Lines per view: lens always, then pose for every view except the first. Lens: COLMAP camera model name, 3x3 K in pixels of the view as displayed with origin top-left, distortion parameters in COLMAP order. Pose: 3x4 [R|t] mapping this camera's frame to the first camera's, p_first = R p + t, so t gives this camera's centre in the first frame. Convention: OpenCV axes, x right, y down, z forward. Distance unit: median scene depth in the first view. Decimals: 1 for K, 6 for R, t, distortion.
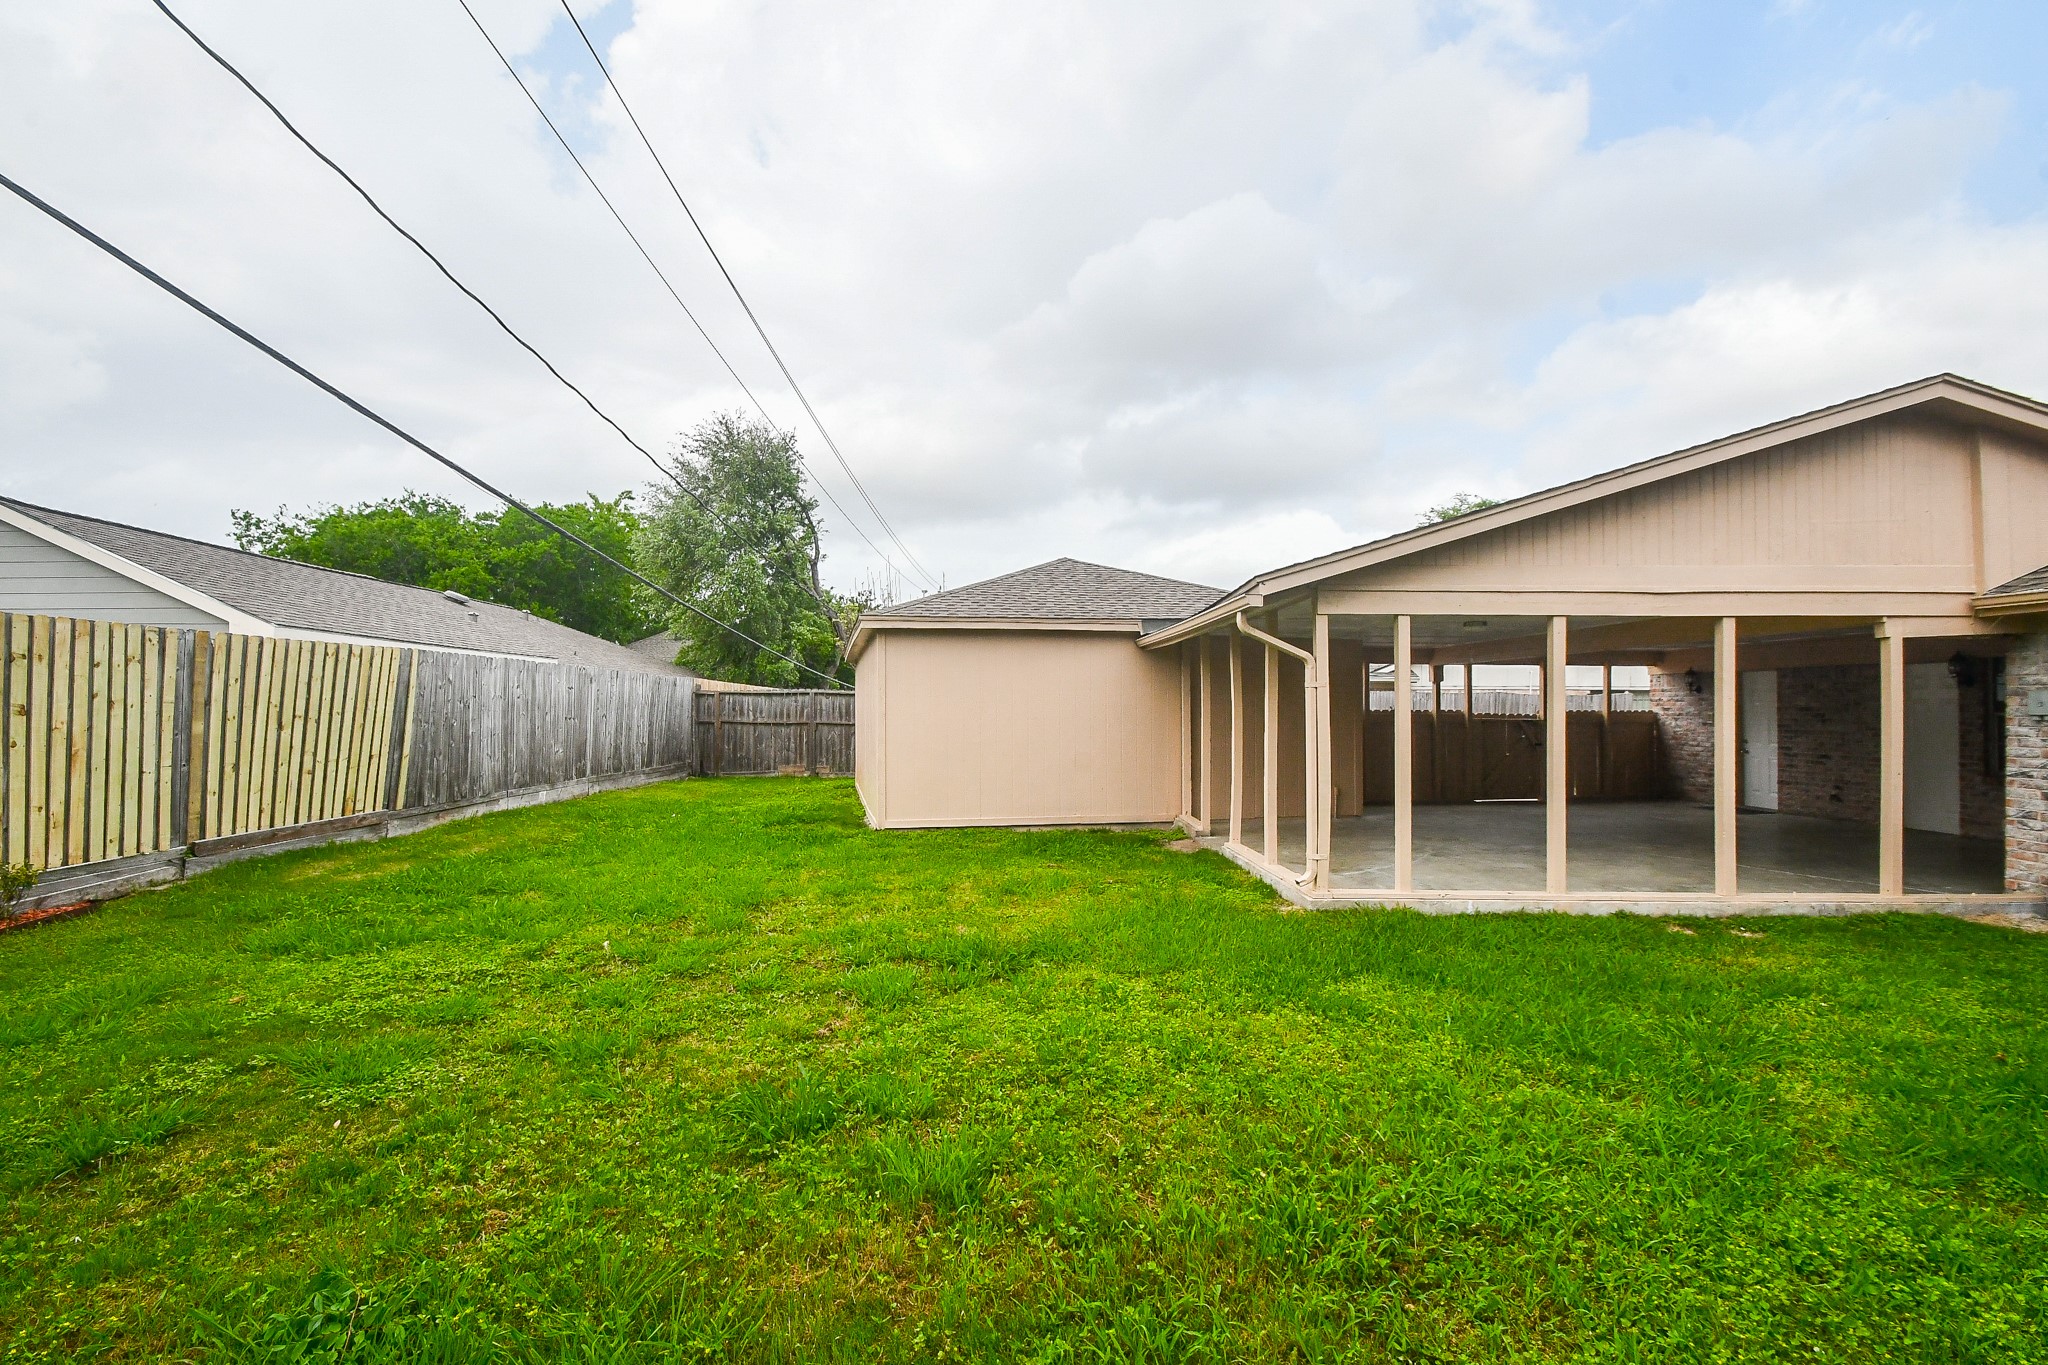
lens RADIAL K [[894.6, 0, 1015.0], [0, 894.6, 688.9], [0, 0, 1]] dist [0.019514, -0.012251]
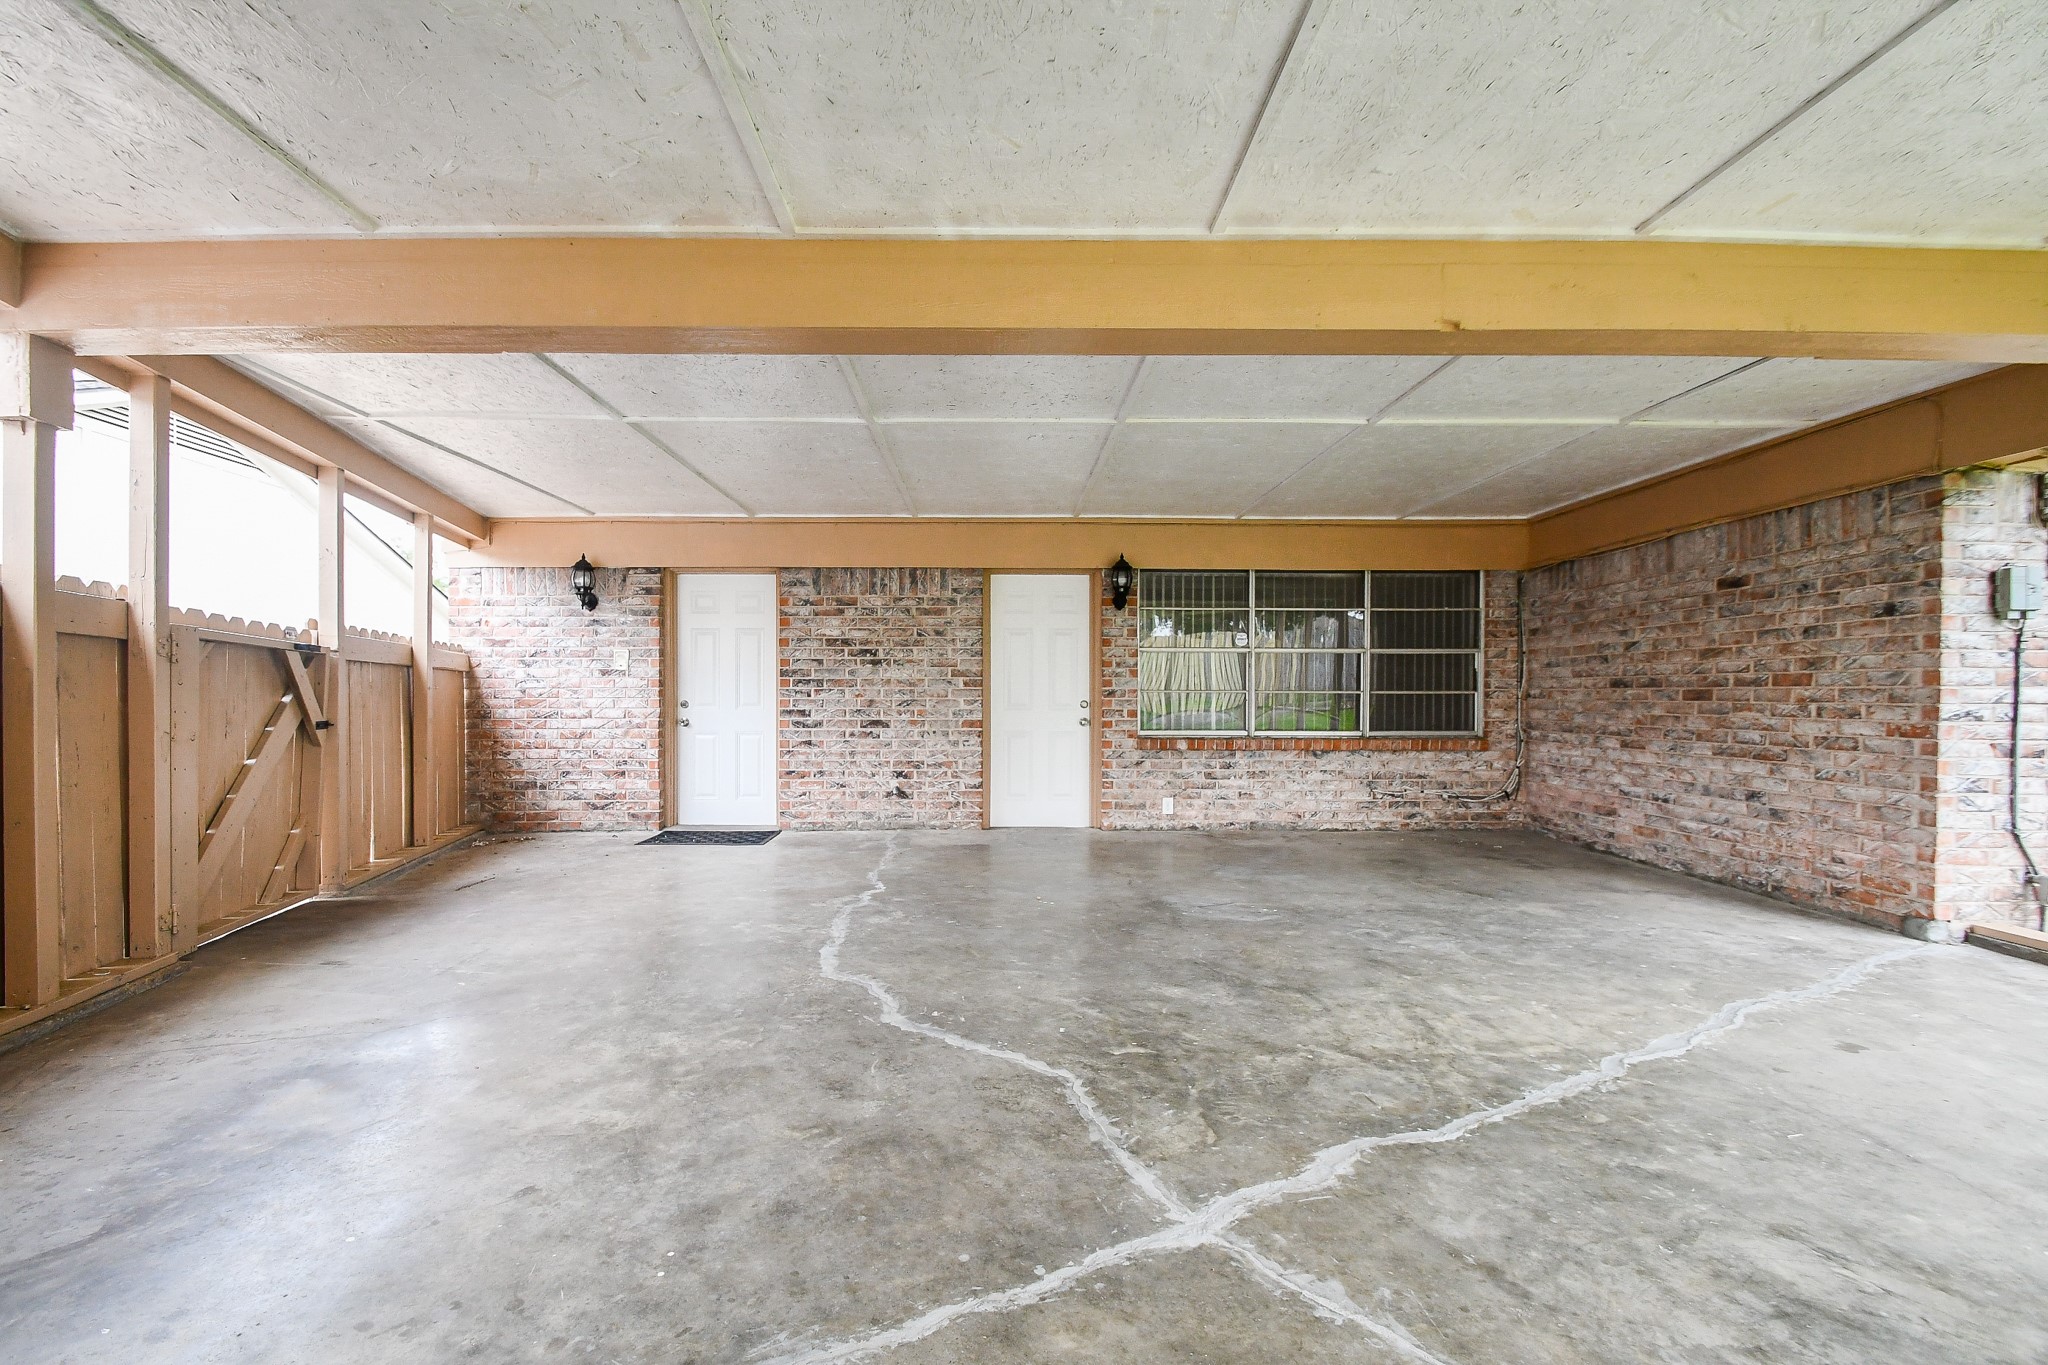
lens RADIAL K [[894.6, 0, 1001.9], [0, 894.6, 692.5], [0, 0, 1]] dist [0.019514, -0.012251]
pose [[-0.012870, 0.001788, 0.999916, 0.354004], [-0.022147, 0.999753, -0.002073, 0.060748], [-0.999672, -0.022172, -0.012828, 1.033897]]
